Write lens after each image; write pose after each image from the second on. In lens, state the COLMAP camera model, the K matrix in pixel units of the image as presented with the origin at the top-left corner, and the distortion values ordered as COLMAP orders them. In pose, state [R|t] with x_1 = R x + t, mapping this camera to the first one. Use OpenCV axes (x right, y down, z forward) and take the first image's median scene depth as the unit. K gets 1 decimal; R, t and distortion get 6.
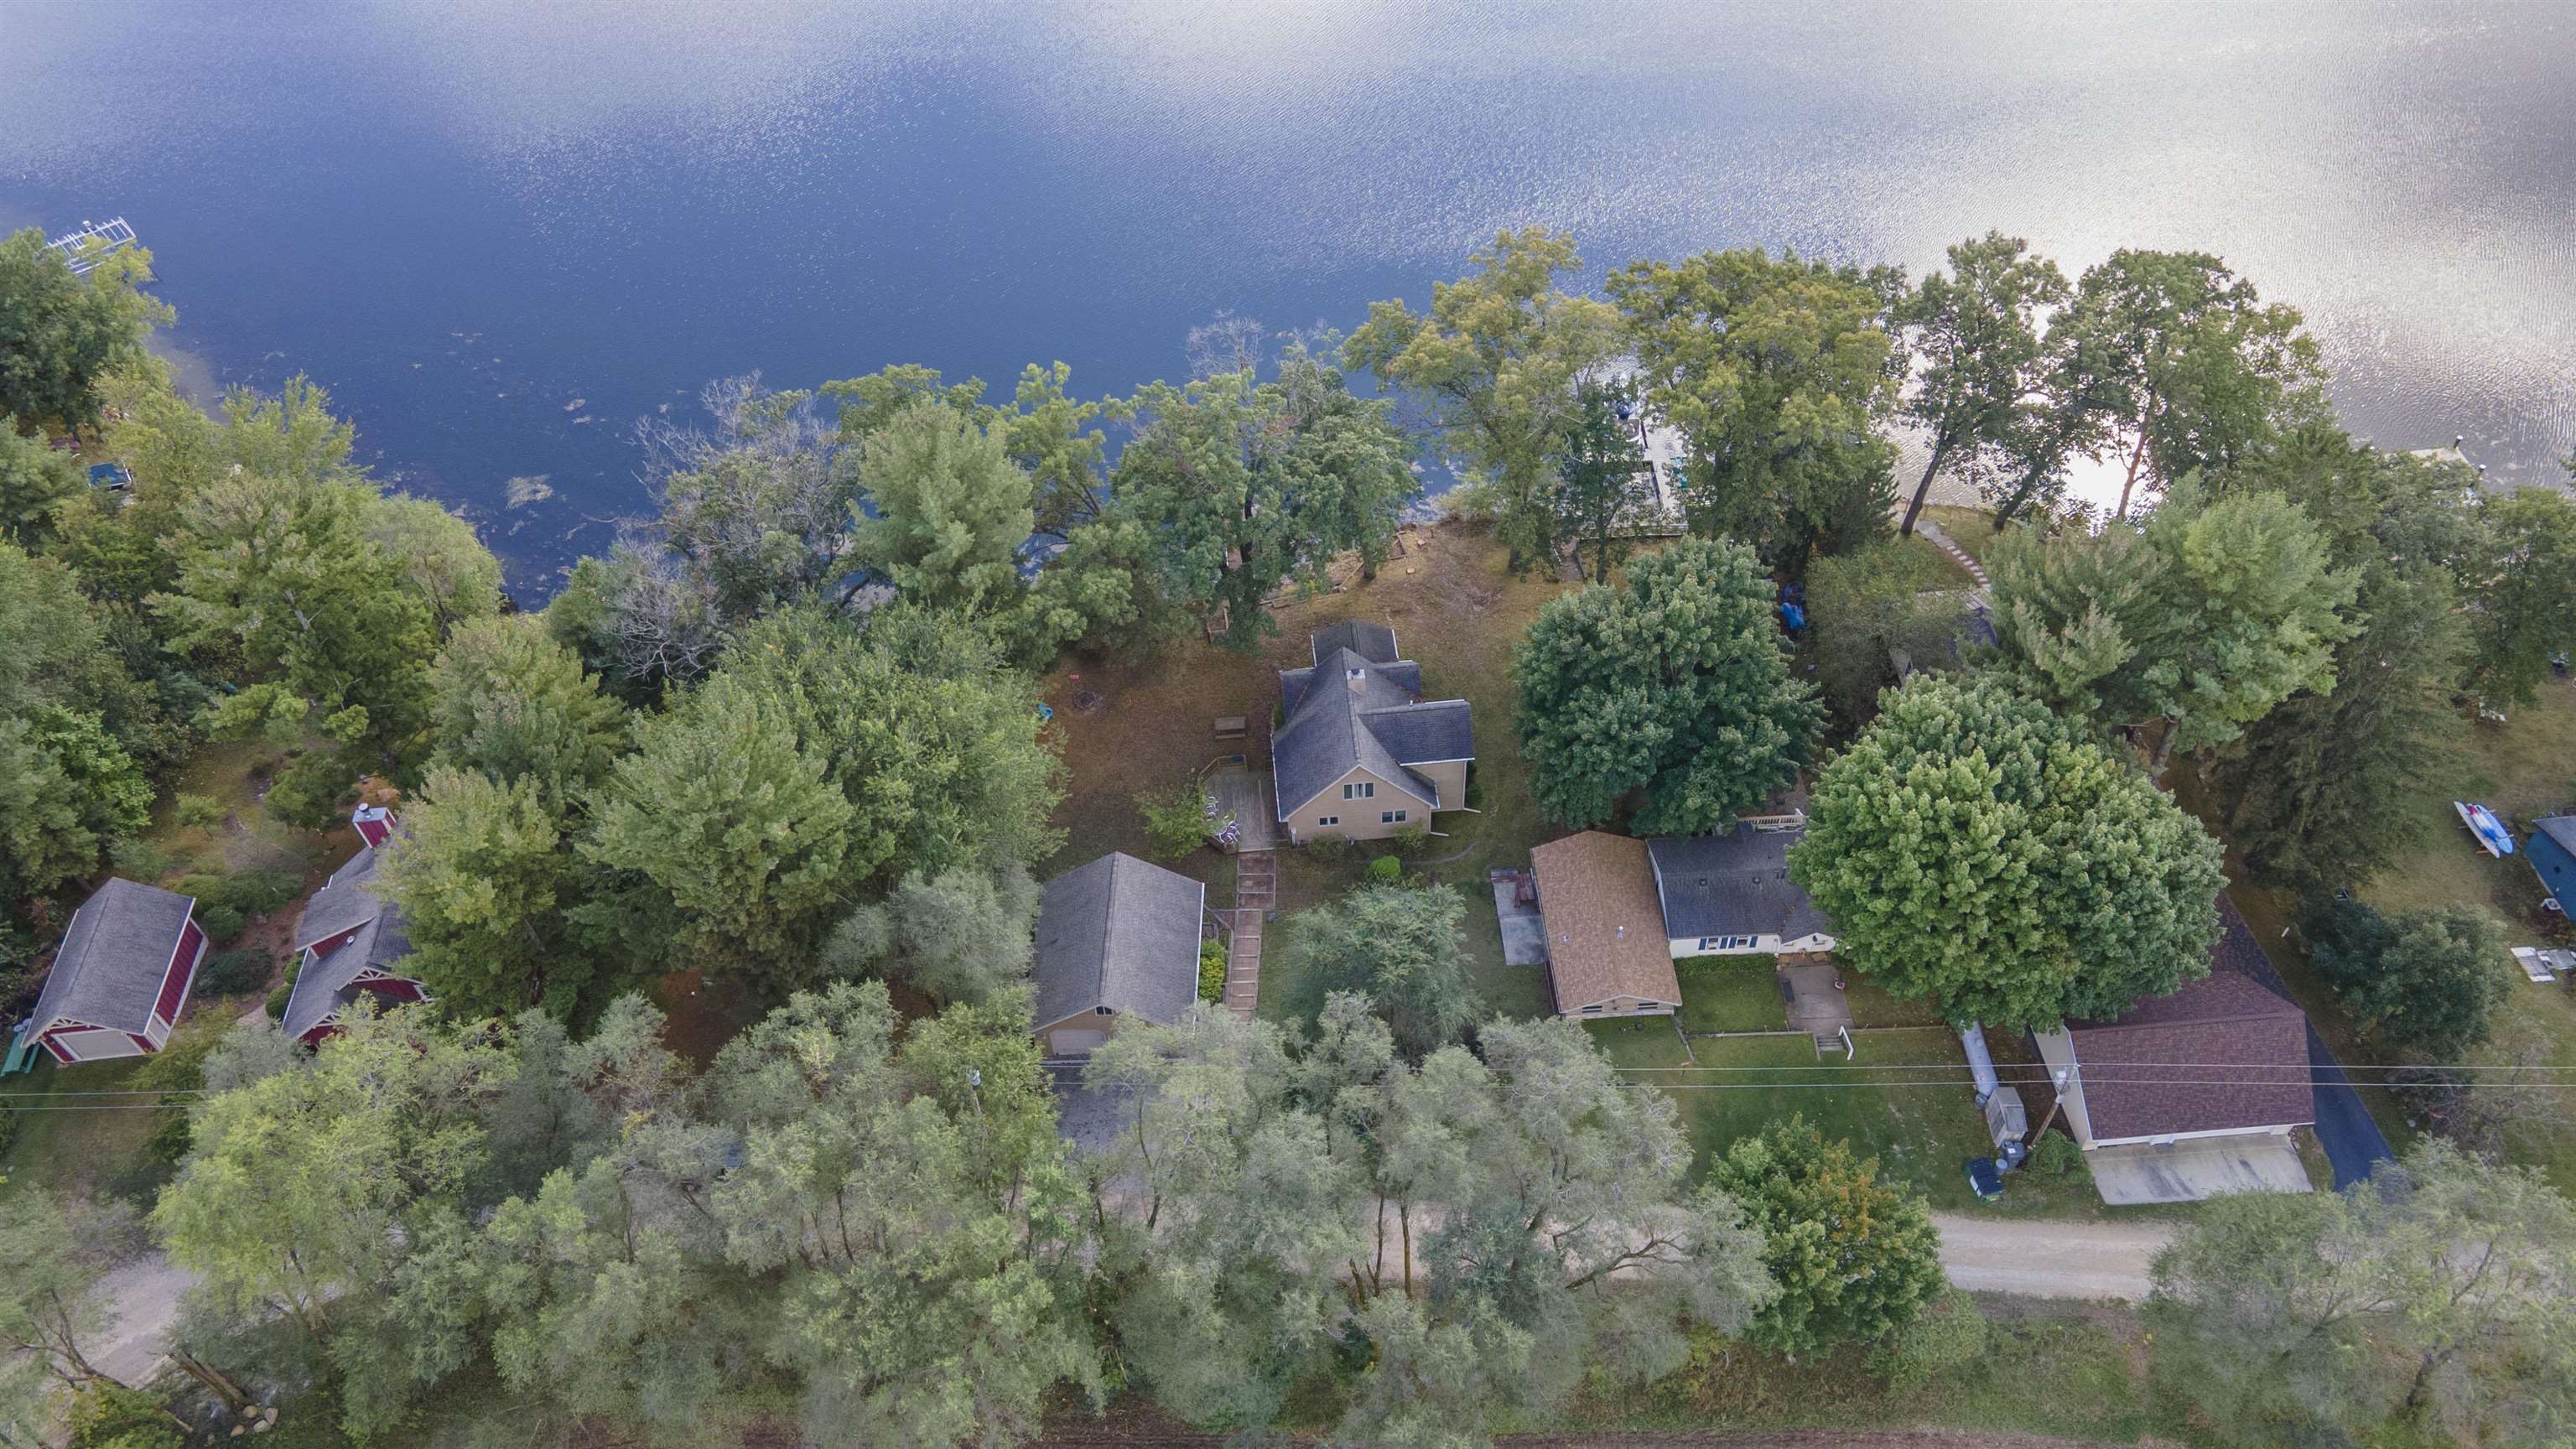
lens RADIAL K [[1874.9, 0, 1284.1], [0, 1874.9, 726.6], [0, 0, 1]] dist [0.023512, 0.032441]
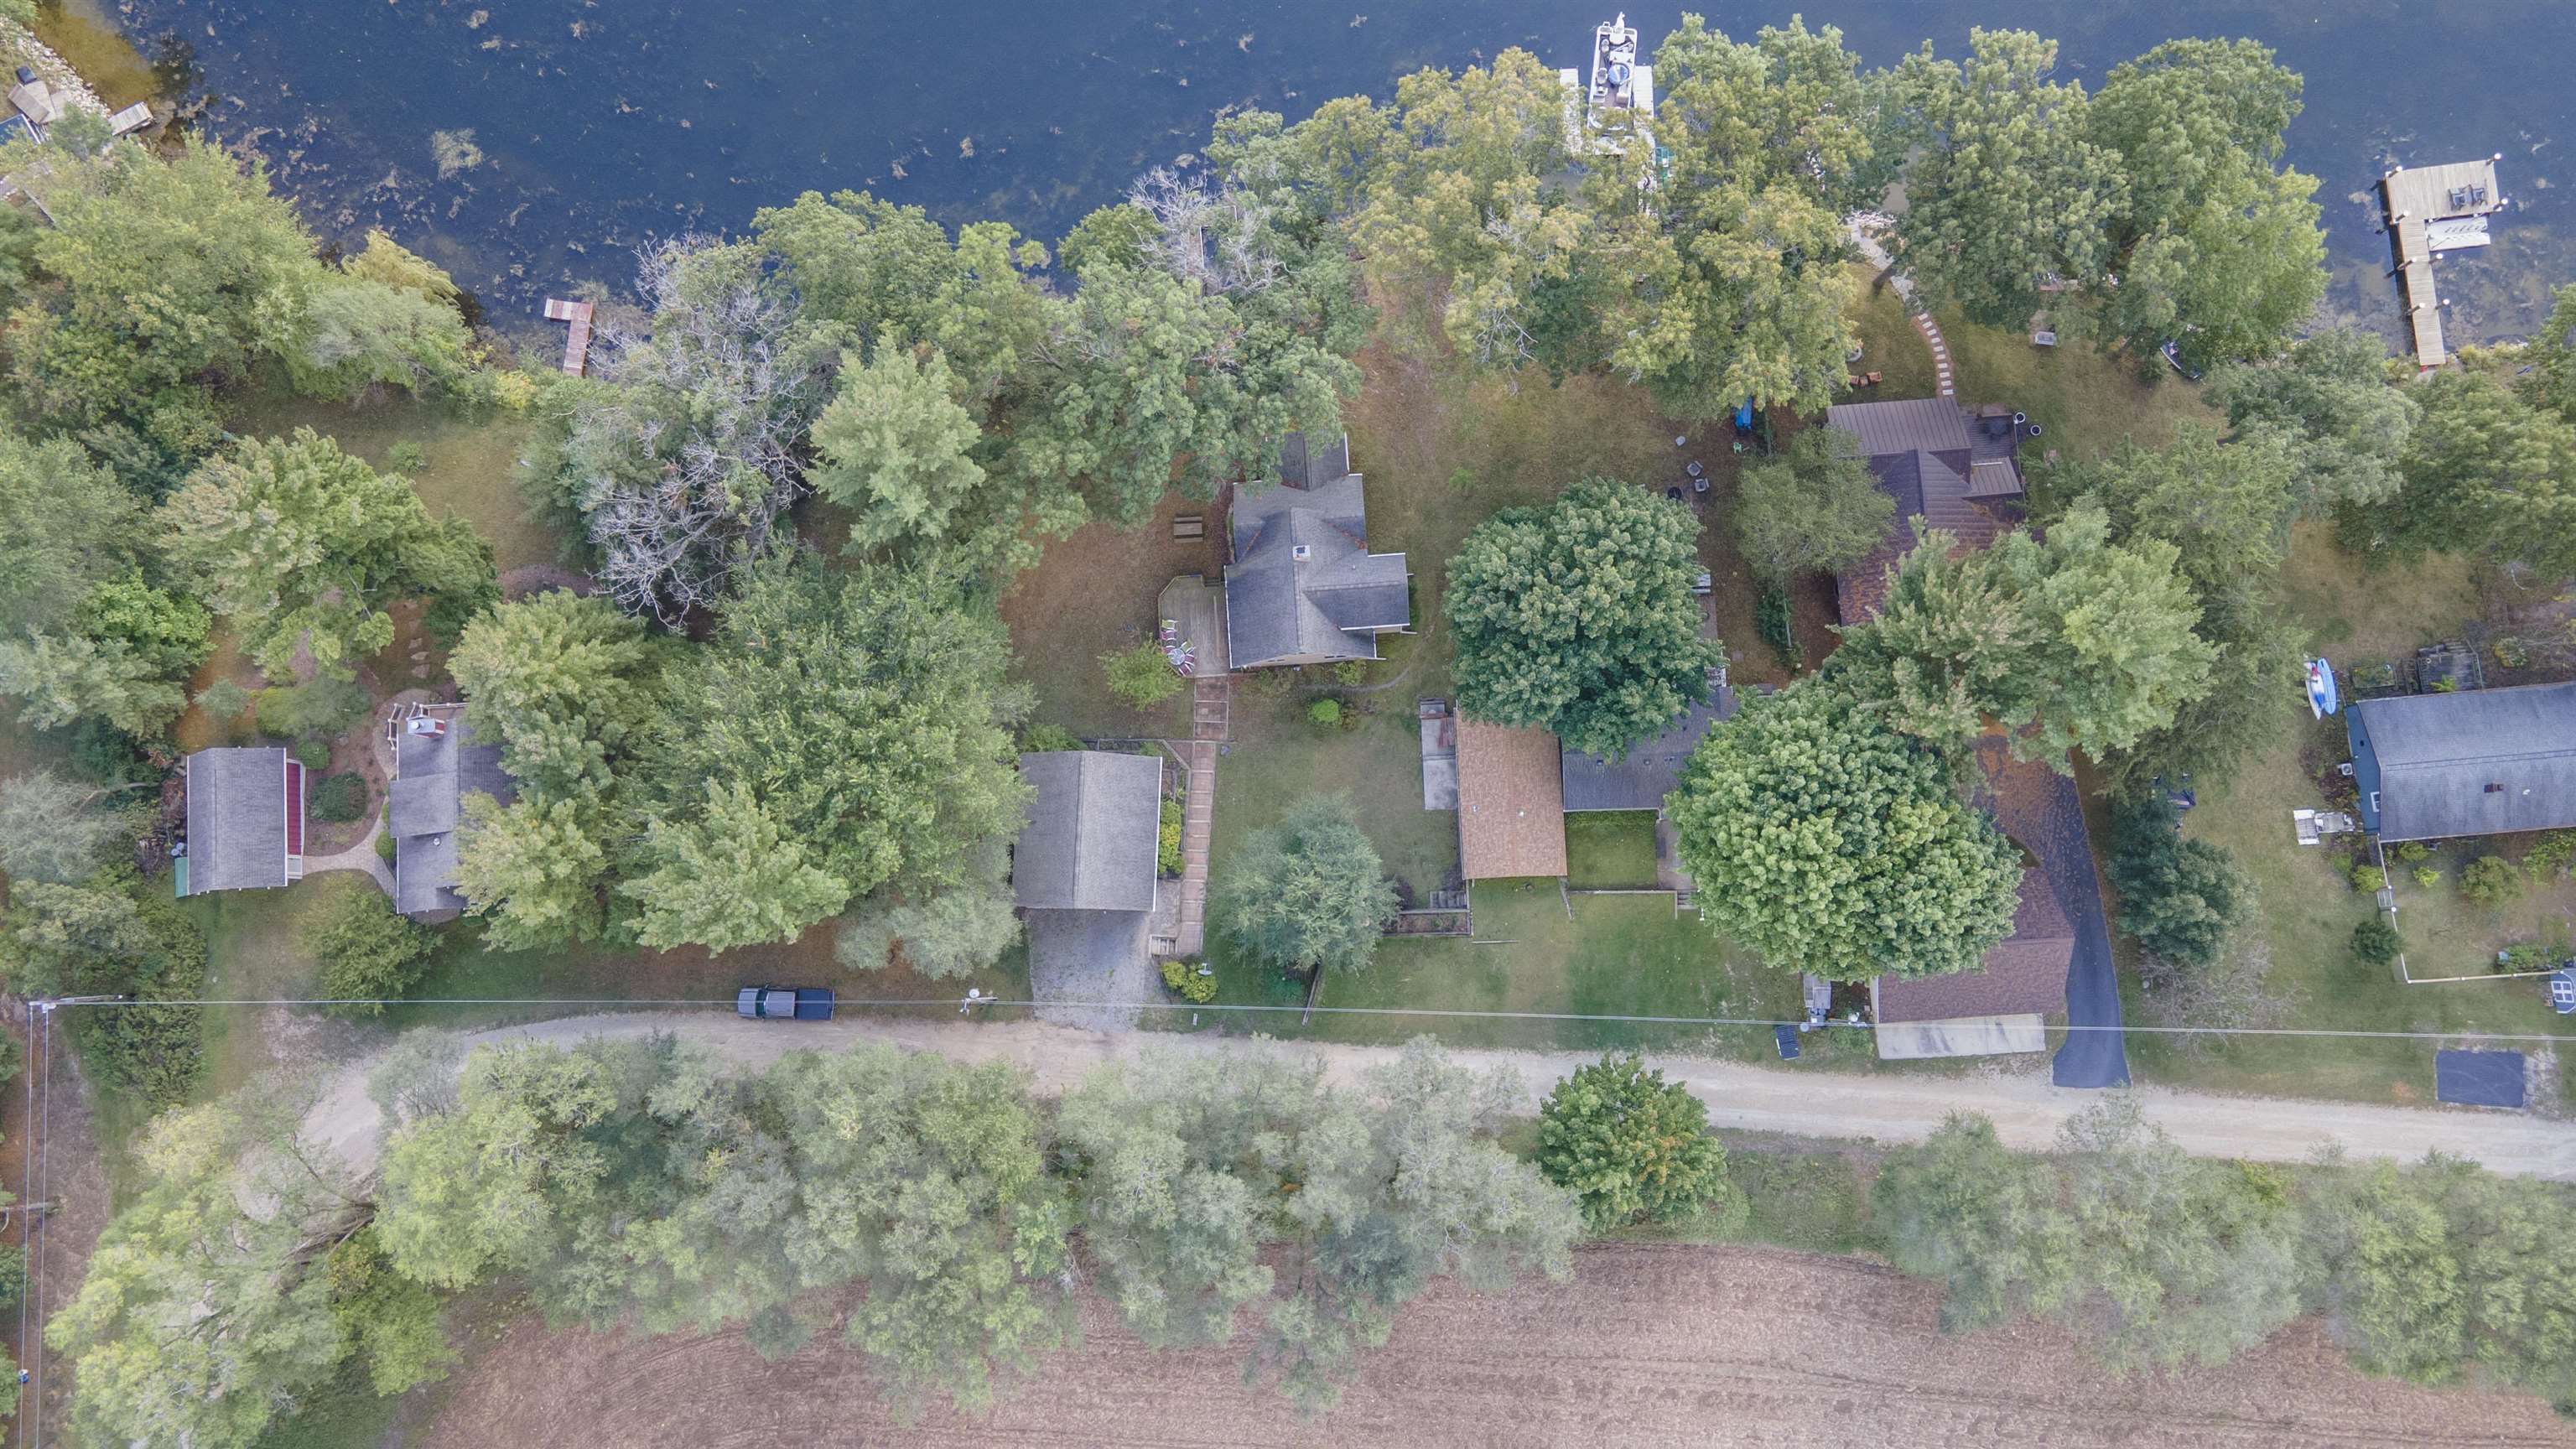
lens RADIAL K [[1874.9, 0, 1284.0], [0, 1874.9, 708.9], [0, 0, 1]] dist [0.023512, 0.032441]
pose [[0.999869, 0.012821, -0.009845, 0.044091], [-0.005222, 0.832578, 0.553883, -0.595150], [0.015298, -0.553759, 0.832536, 0.073155]]
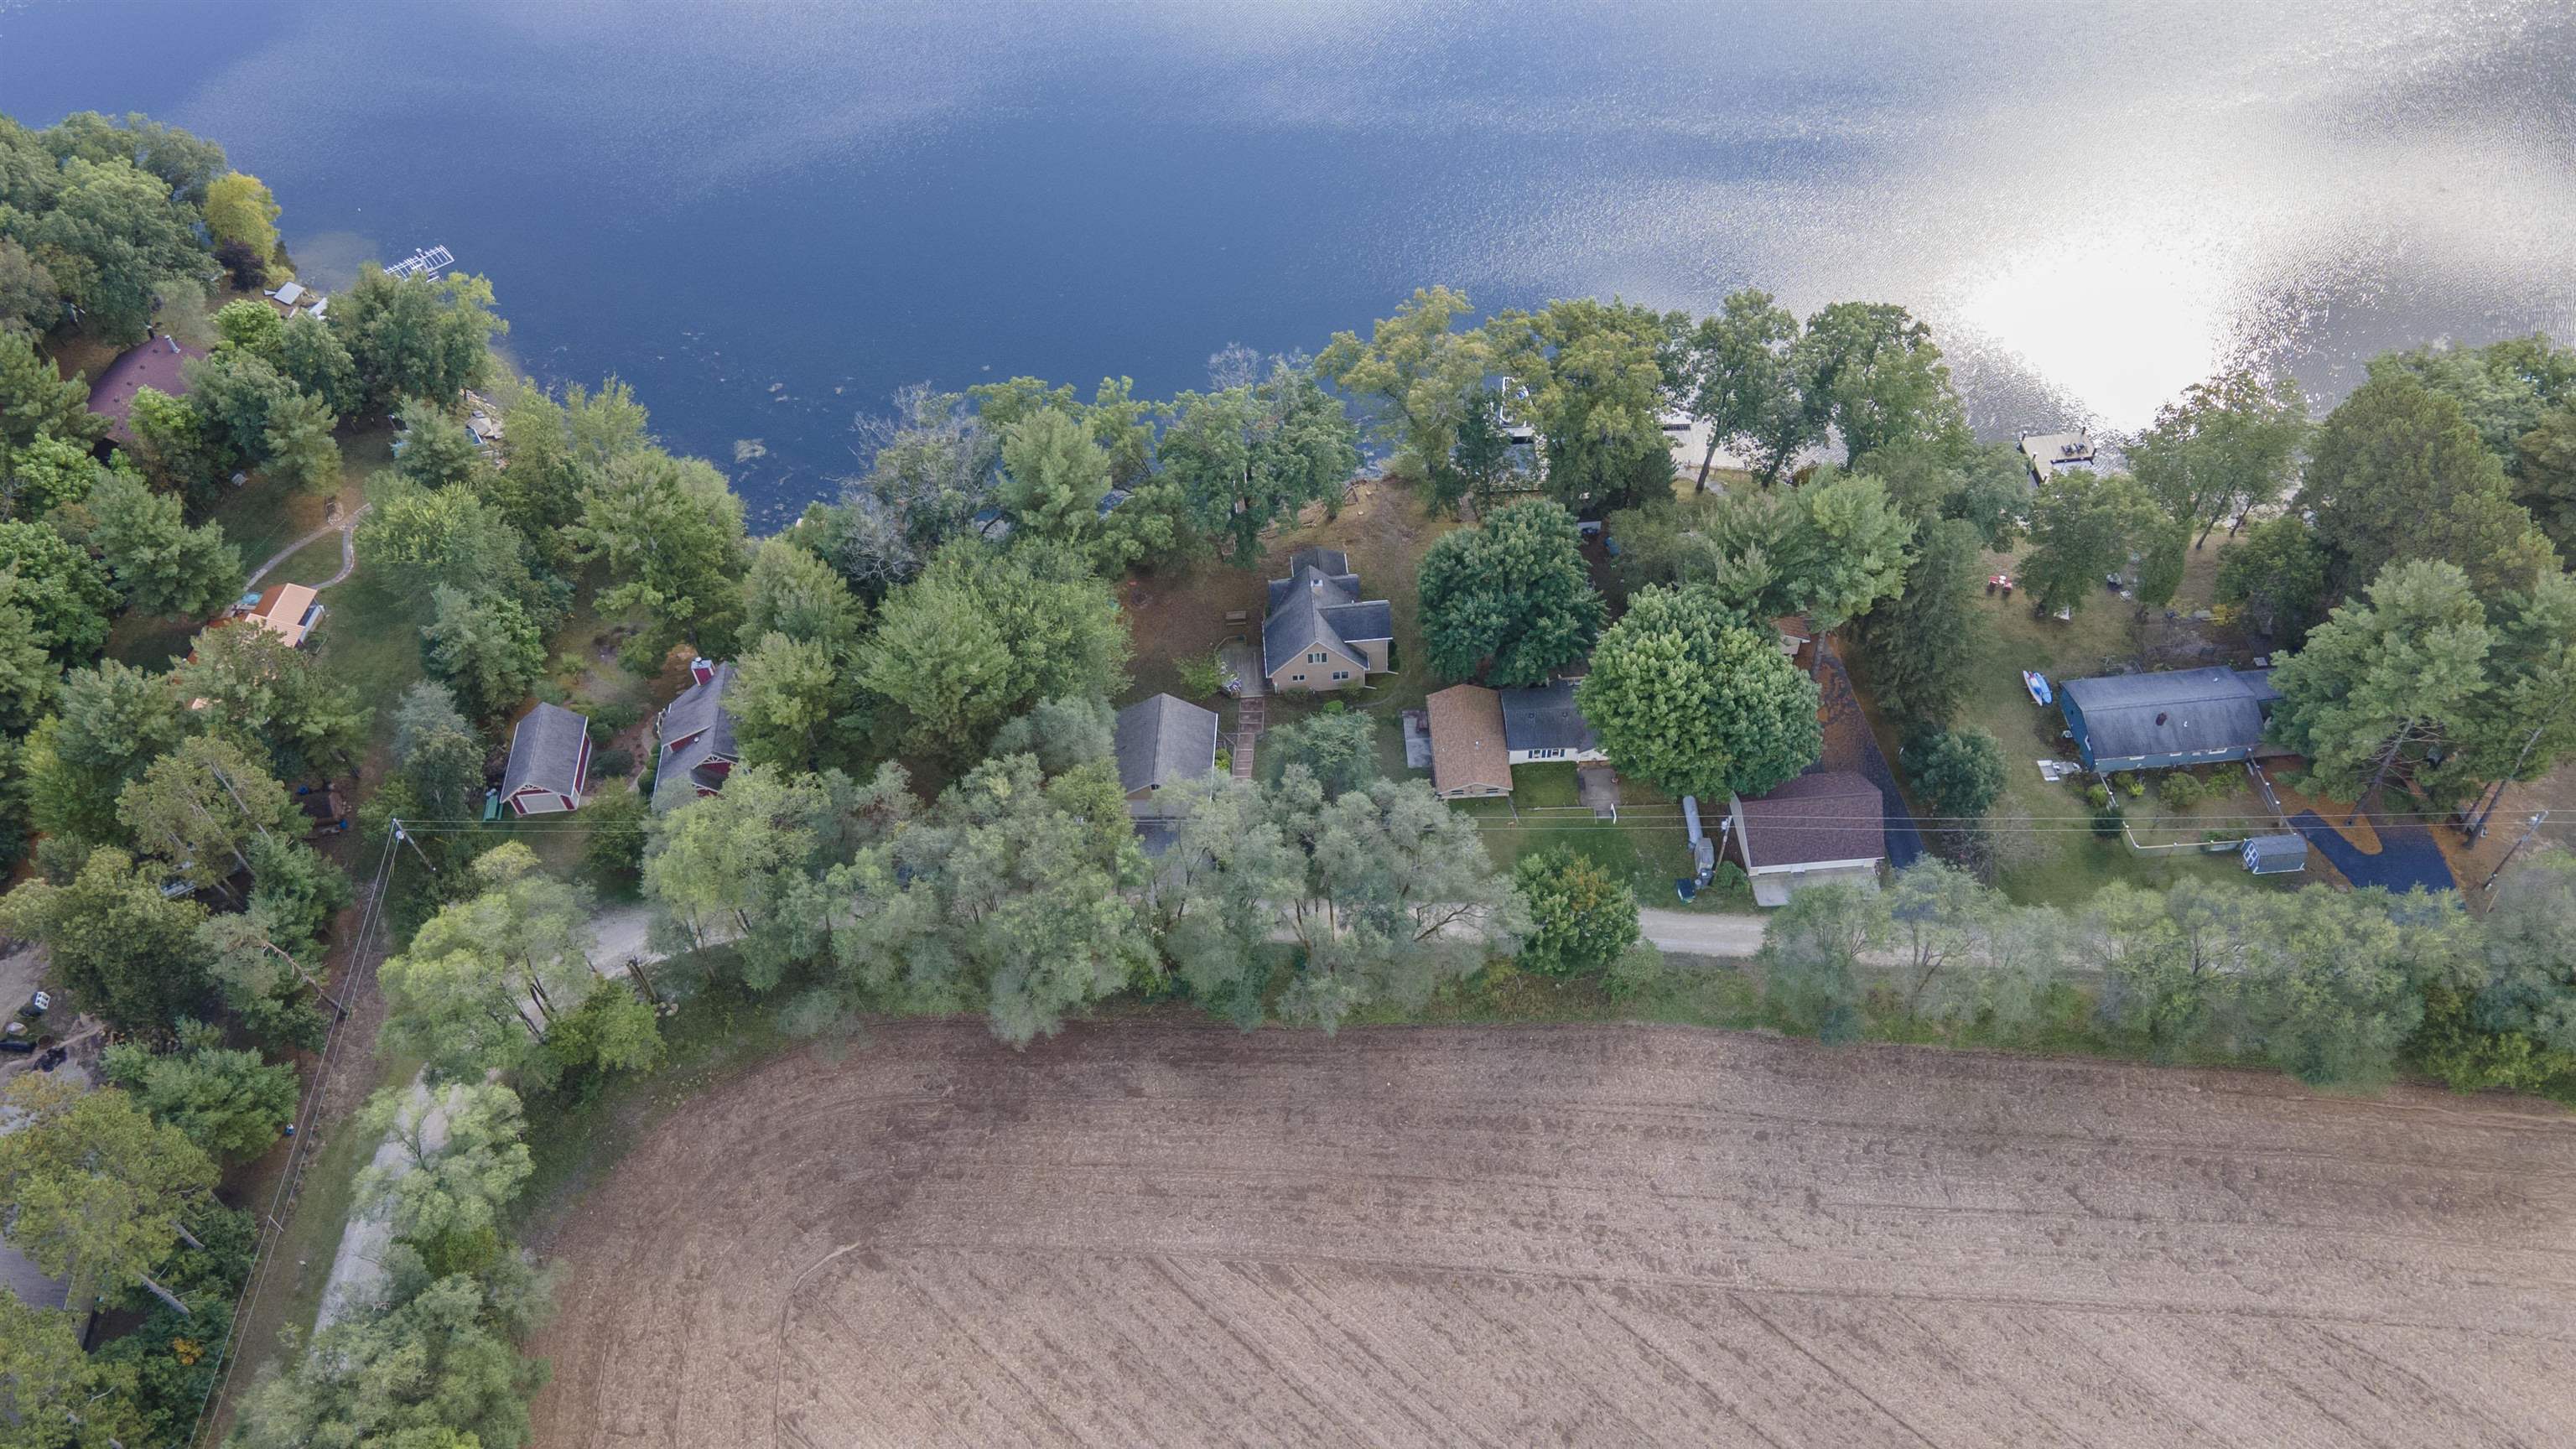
lens RADIAL K [[1874.9, 0, 1290.4], [0, 1874.9, 705.2], [0, 0, 1]] dist [0.023512, 0.032441]
pose [[0.999932, 0.008730, -0.007746, 0.032480], [-0.008450, 0.999335, 0.035474, 0.020112], [0.008050, -0.035407, 0.999341, -0.606464]]
